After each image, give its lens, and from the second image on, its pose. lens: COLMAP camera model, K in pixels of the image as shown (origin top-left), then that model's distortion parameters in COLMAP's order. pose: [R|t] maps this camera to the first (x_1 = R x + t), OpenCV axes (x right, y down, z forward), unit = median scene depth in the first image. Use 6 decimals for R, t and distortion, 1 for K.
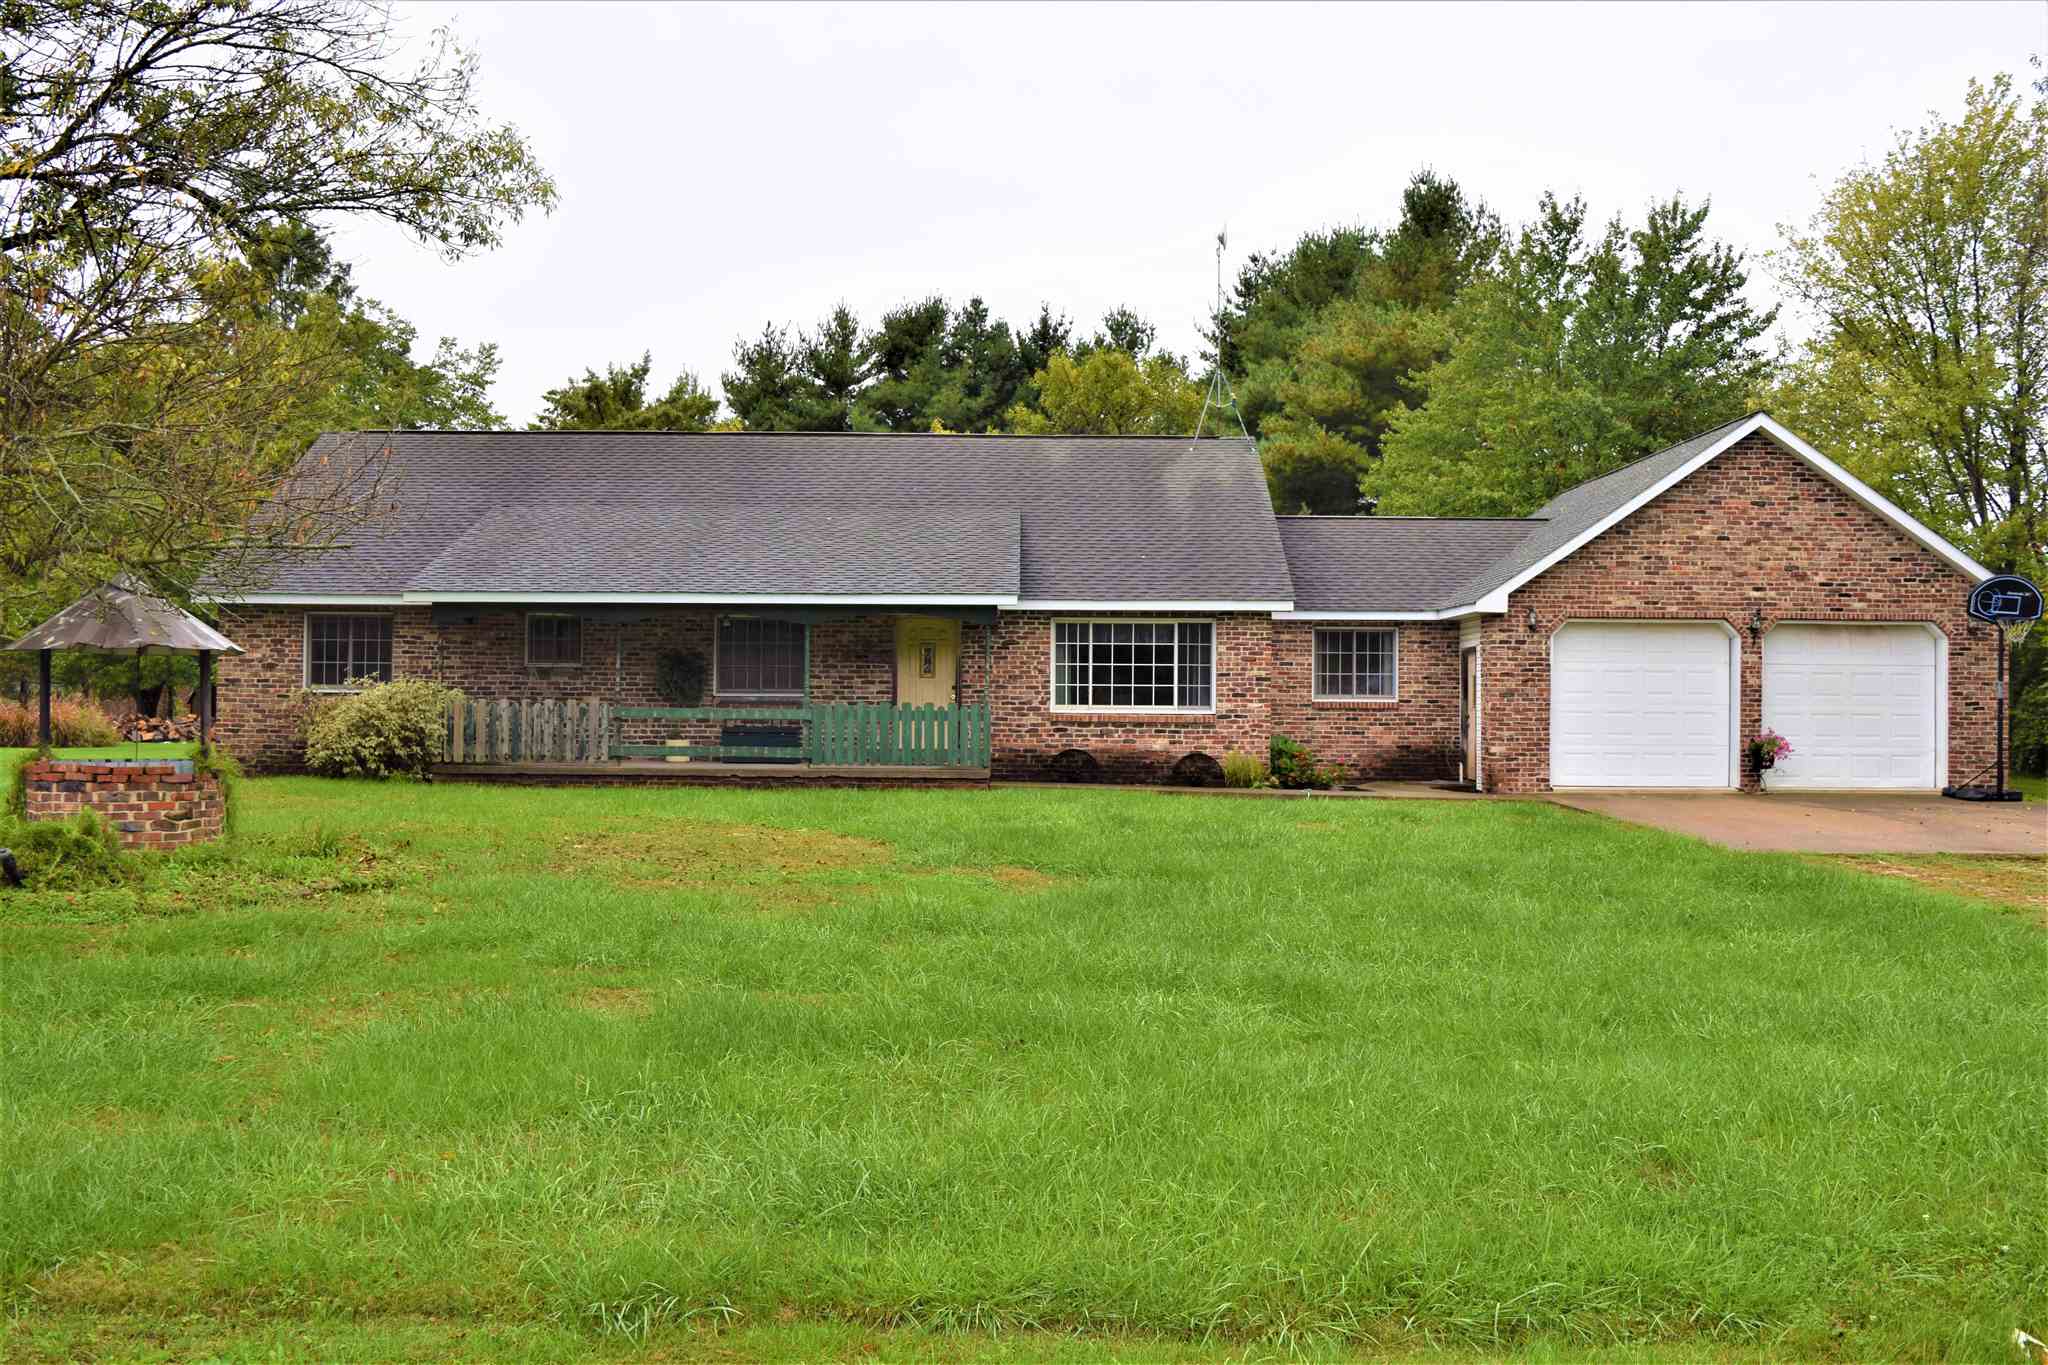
lens RADIAL K [[1858.6, 0, 1023.7], [0, 1858.6, 684.1], [0, 0, 1]] dist [-0.065862, 0.003270]
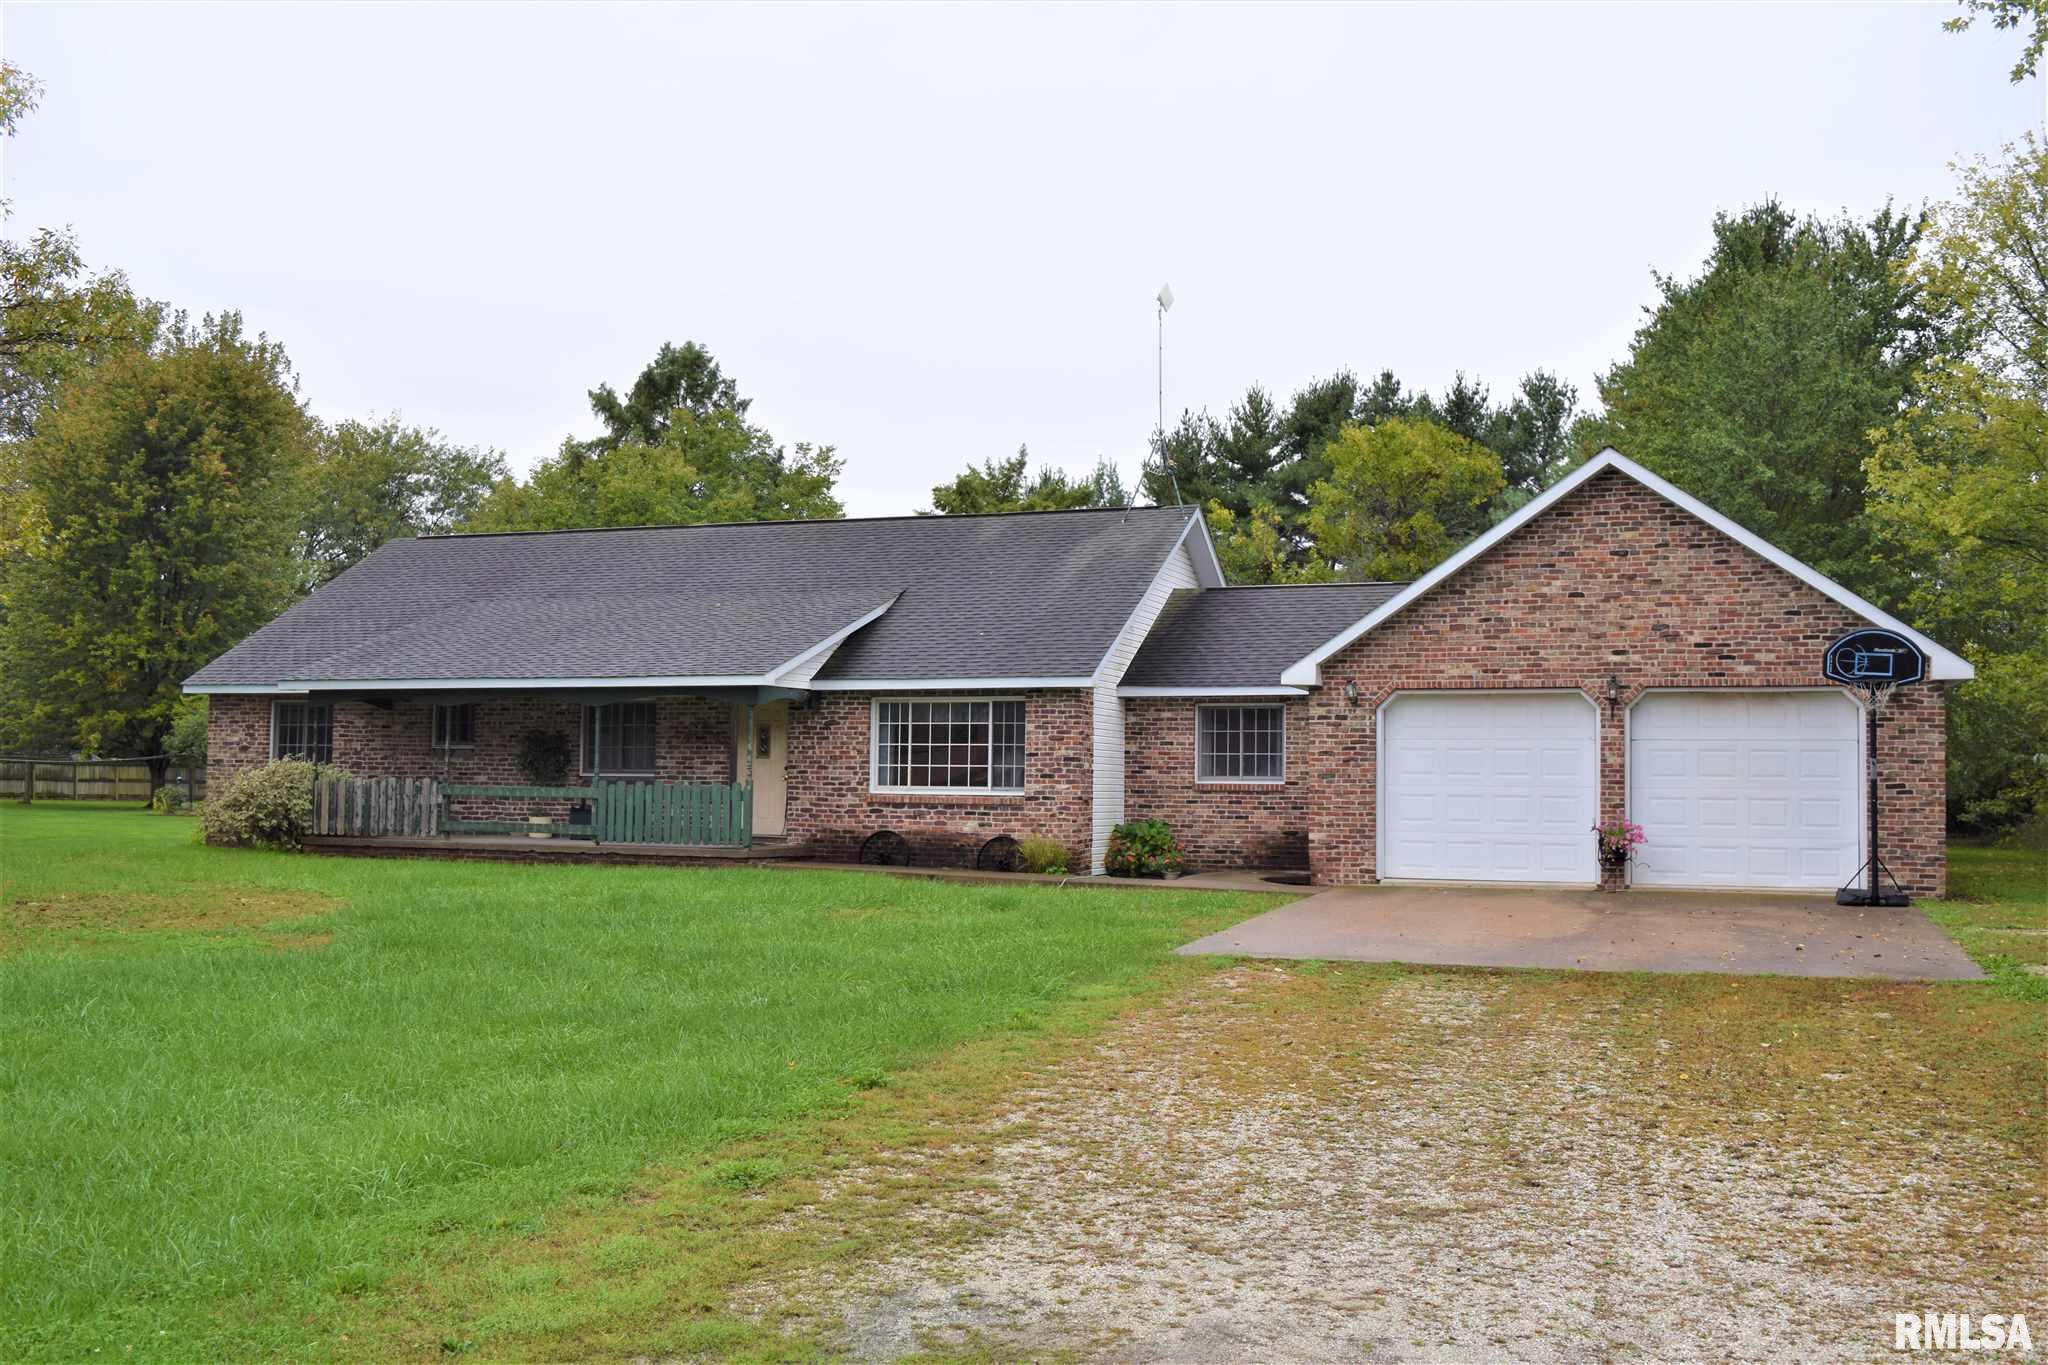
lens RADIAL K [[1858.6, 0, 1023.9], [0, 1858.6, 680.8], [0, 0, 1]] dist [-0.065862, 0.003270]
pose [[0.939902, -0.016240, -0.341058, 0.430925], [-0.000120, 0.998852, -0.047892, 0.002776], [0.341445, 0.045055, 0.938821, 0.096937]]
